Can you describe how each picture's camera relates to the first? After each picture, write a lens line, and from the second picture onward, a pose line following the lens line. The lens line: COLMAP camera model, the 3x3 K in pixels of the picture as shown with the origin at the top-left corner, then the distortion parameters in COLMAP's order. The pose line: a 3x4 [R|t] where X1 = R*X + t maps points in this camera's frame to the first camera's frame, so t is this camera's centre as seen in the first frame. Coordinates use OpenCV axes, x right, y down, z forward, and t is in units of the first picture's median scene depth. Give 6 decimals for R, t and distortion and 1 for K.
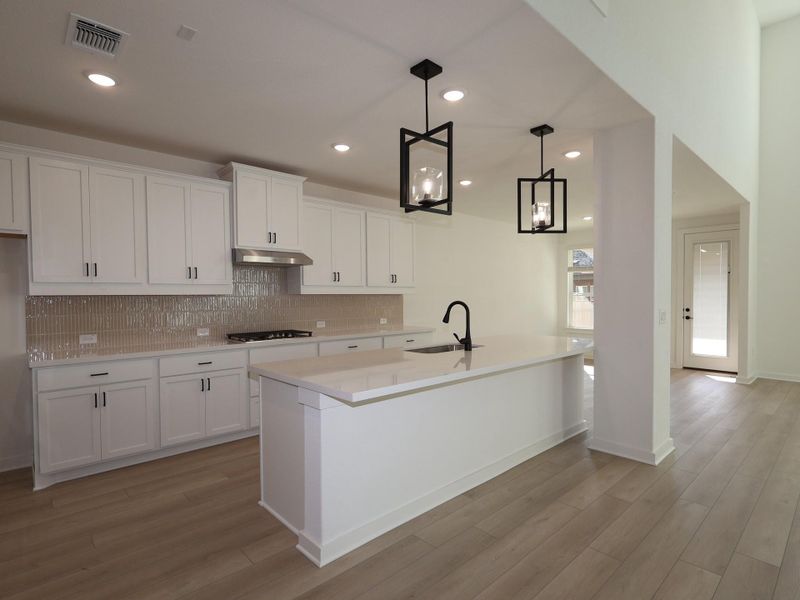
lens RADIAL K [[401.0, 0, 397.7], [0, 401.0, 298.9], [0, 0, 1]] dist [-0.001096, -0.000181]
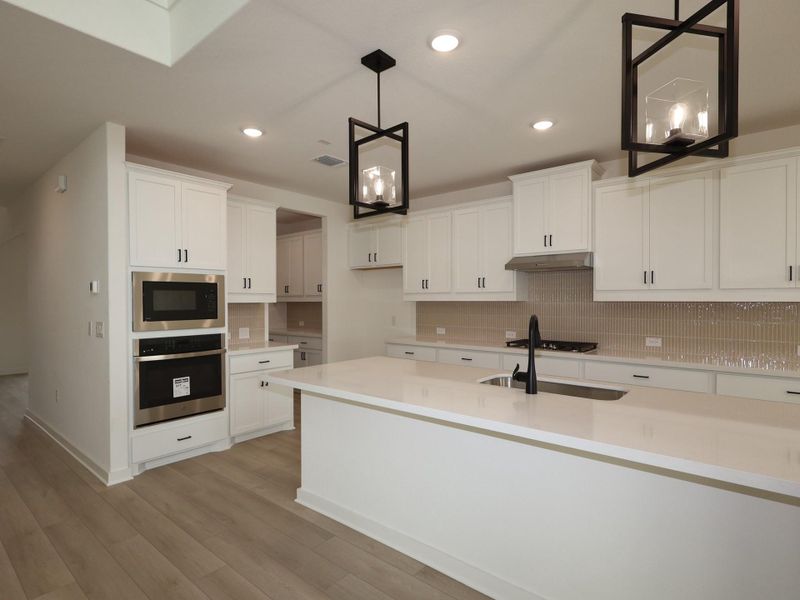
lens RADIAL K [[401.0, 0, 393.0], [0, 401.0, 298.7], [0, 0, 1]] dist [-0.001096, -0.000181]
pose [[0.176103, -0.000876, -0.984371, 0.582302], [-0.014111, 0.999895, -0.003414, -0.009407], [0.984271, 0.014492, 0.176072, 0.518563]]
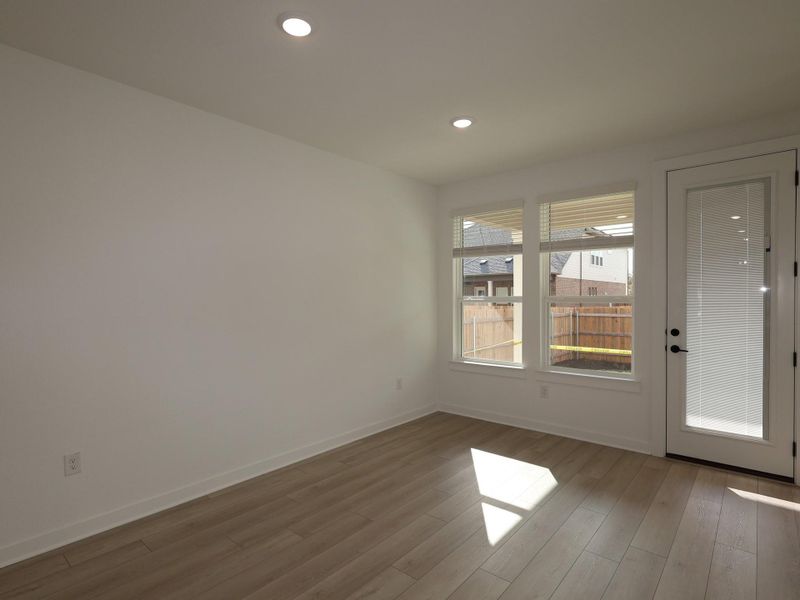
lens RADIAL K [[430.6, 0, 394.3], [0, 430.6, 298.9], [0, 0, 1]] dist [0.003292, -0.001026]
pose [[0.988548, -0.008117, 0.150687, 0.337824], [0.008661, 0.999958, -0.002954, -0.013391], [-0.150657, 0.004225, 0.988577, 0.573882]]
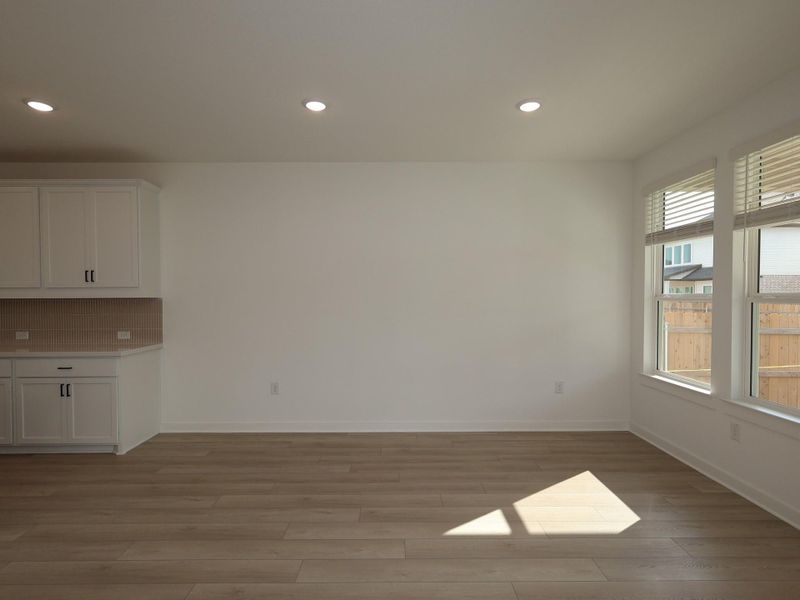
lens RADIAL K [[430.6, 0, 394.0], [0, 430.6, 300.1], [0, 0, 1]] dist [0.003292, -0.001026]
pose [[0.755553, 0.005288, -0.655066, 0.687620], [-0.003483, 0.999986, 0.004054, -0.011057], [0.655078, -0.000782, 0.755561, 0.611310]]
